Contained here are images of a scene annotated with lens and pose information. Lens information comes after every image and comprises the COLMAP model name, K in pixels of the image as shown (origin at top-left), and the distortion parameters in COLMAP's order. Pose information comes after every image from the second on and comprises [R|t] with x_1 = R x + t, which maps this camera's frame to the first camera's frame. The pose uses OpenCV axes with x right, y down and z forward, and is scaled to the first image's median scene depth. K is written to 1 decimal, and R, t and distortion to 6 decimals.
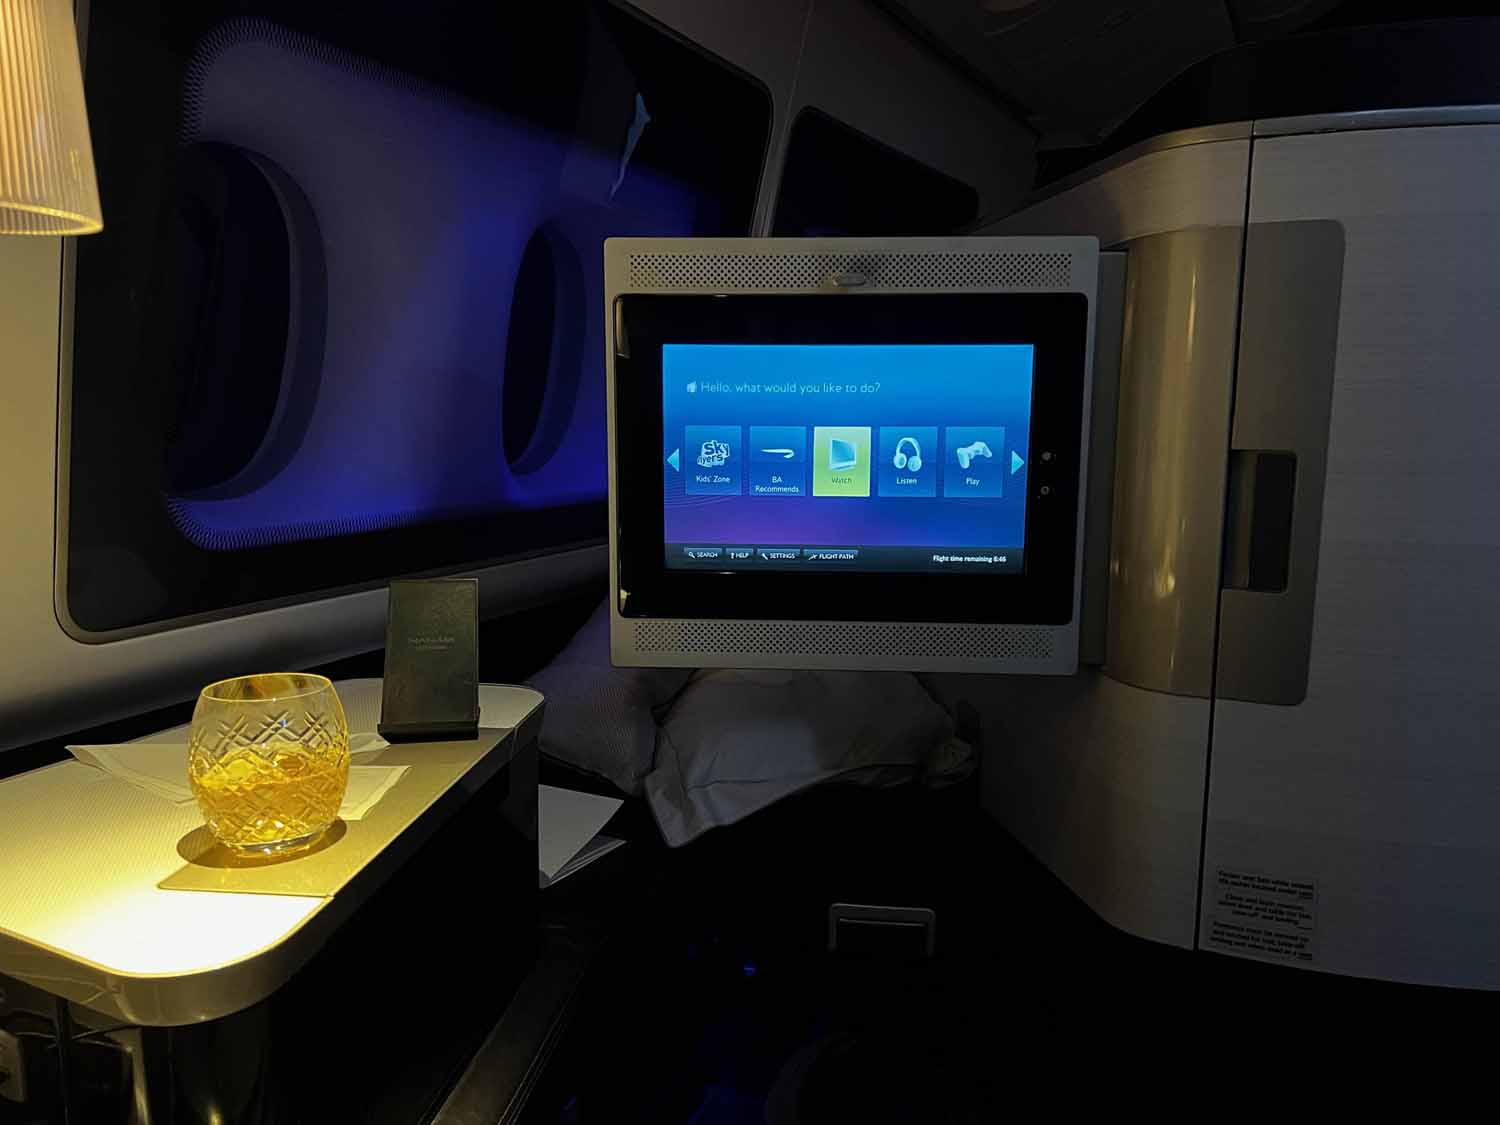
lens RADIAL K [[1134.7, 0, 750.0], [0, 1134.7, 562.5], [0, 0, 1]] dist [0.059121, -0.069421]
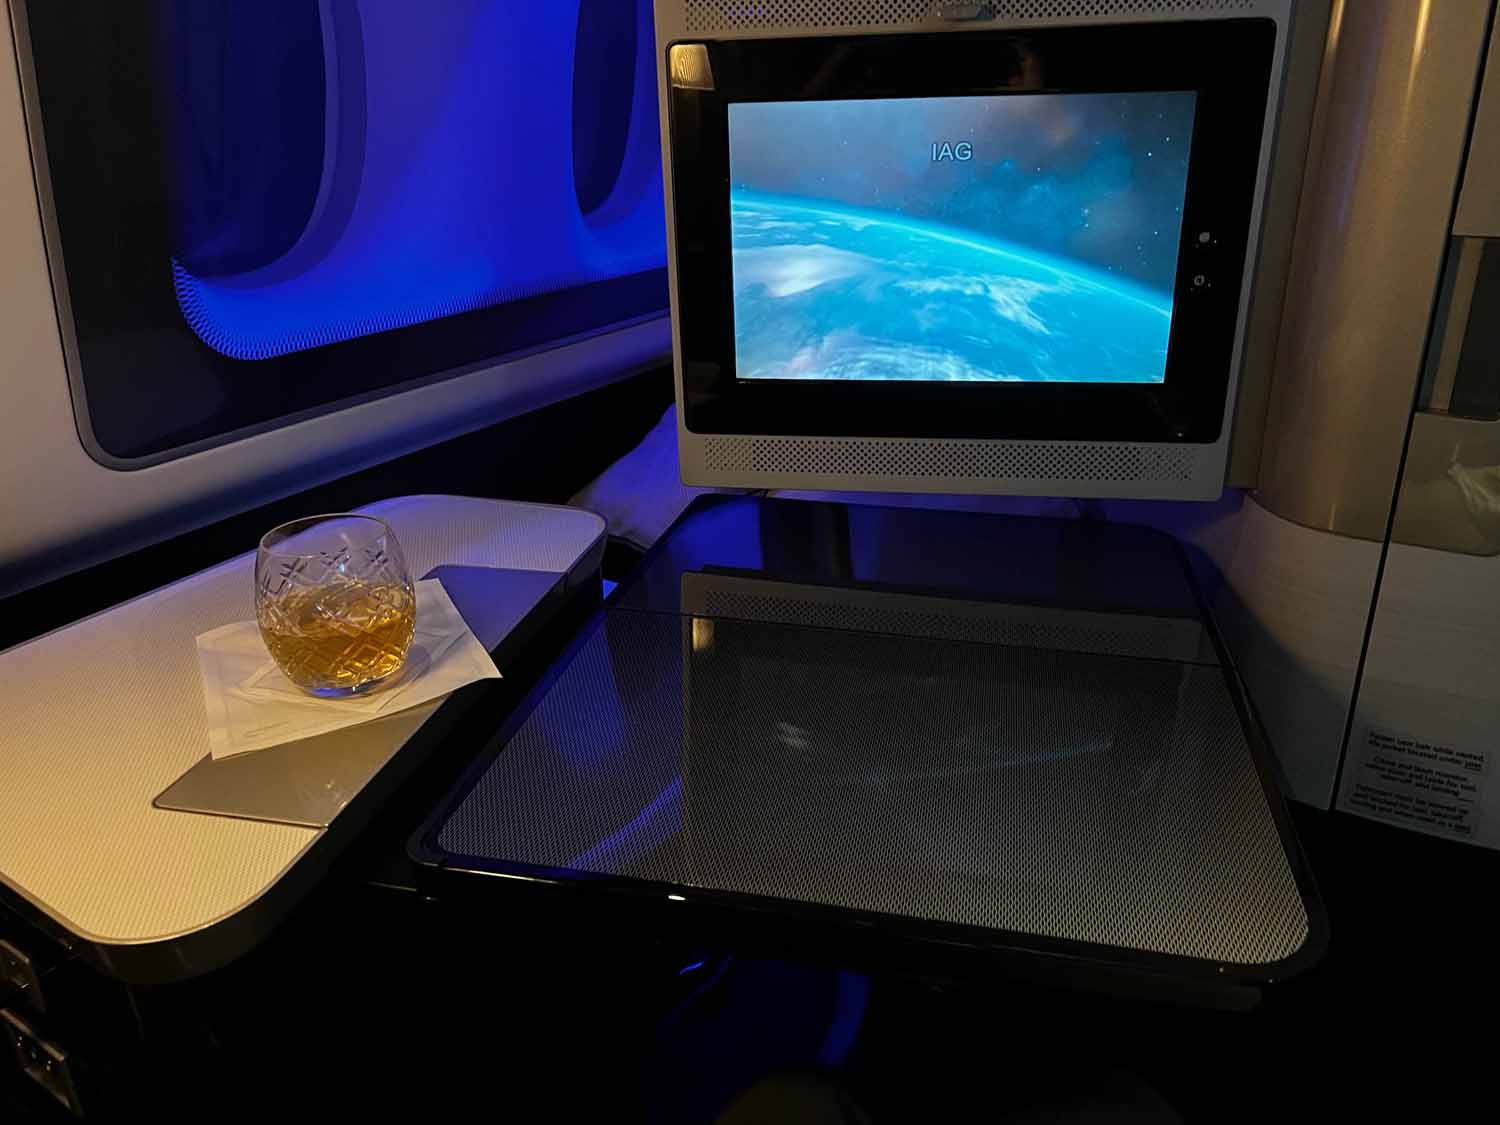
lens RADIAL K [[1168.8, 0, 726.0], [0, 1168.8, 561.1], [0, 0, 1]] dist [-0.002106, 0.001915]
pose [[0.991552, 0.015507, -0.128780, 0.037556], [0.015812, 0.970973, 0.238665, -0.075988], [0.128743, -0.238685, 0.962525, 0.116726]]
